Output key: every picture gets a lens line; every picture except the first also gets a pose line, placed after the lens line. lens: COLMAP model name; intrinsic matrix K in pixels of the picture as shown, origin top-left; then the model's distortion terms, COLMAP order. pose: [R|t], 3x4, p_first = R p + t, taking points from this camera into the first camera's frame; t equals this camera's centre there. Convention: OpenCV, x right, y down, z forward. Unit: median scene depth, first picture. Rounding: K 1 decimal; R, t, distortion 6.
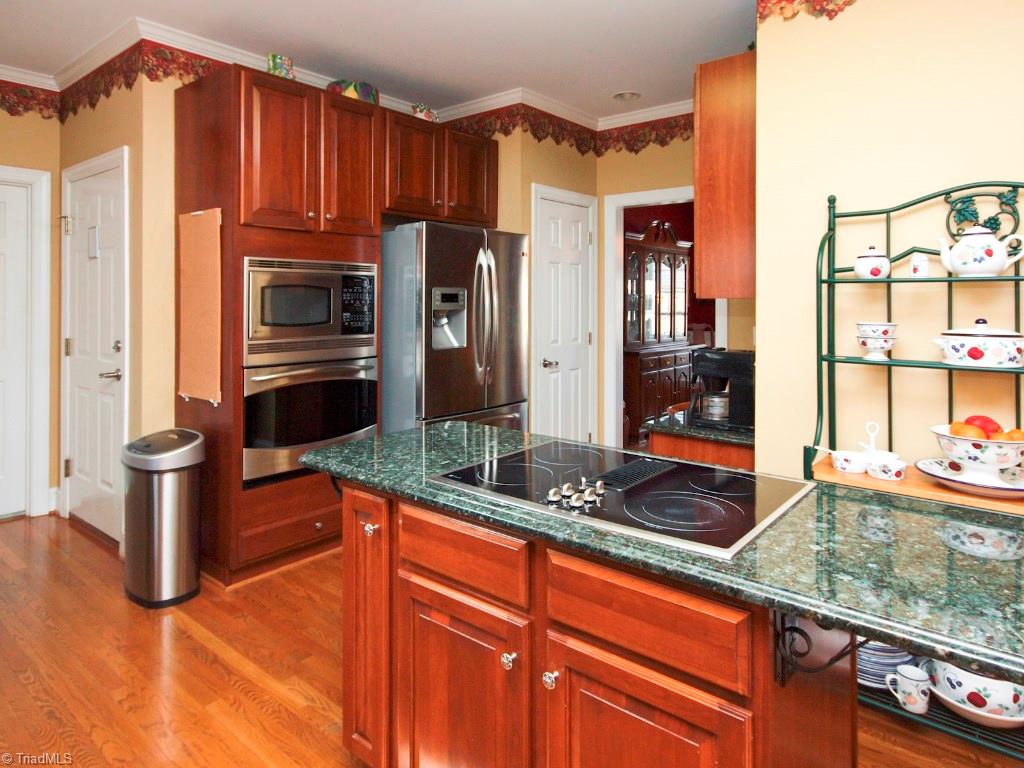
lens RADIAL K [[629.1, 0, 520.3], [0, 629.1, 357.4], [0, 0, 1]] dist [0.000925, 0.000704]
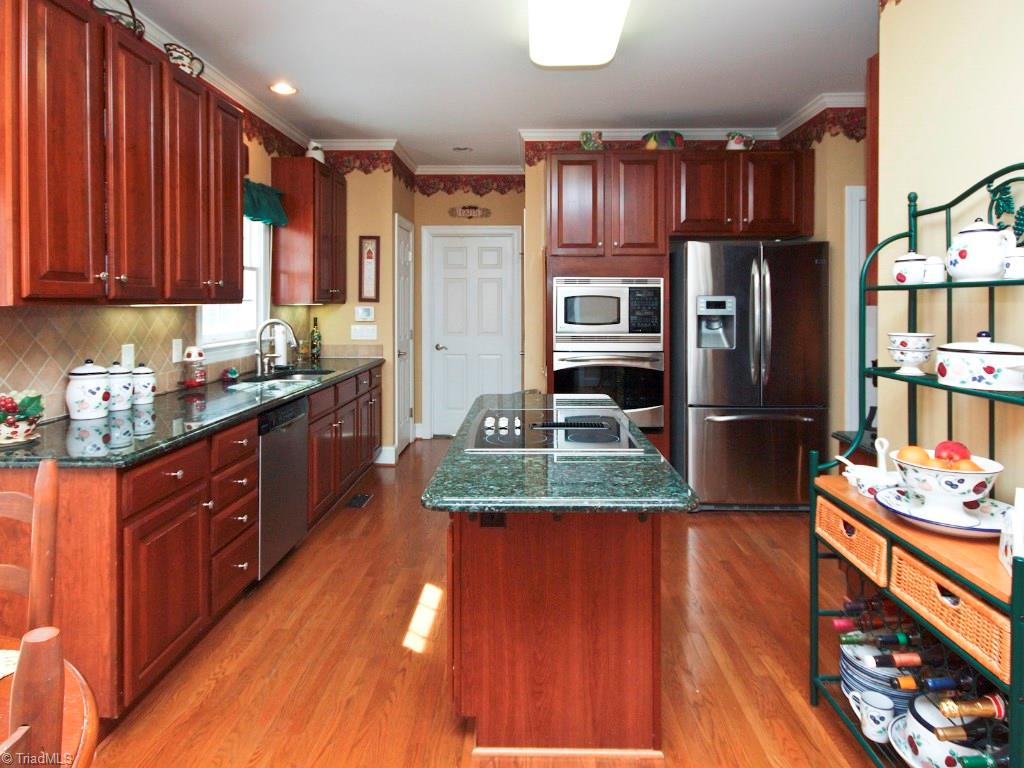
lens RADIAL K [[629.1, 0, 511.2], [0, 629.1, 380.4], [0, 0, 1]] dist [0.000925, 0.000704]
pose [[0.618696, 0.094478, -0.779929, 0.687725], [-0.072748, 0.995367, 0.062867, -0.001957], [0.782255, 0.017843, 0.622703, -0.009885]]
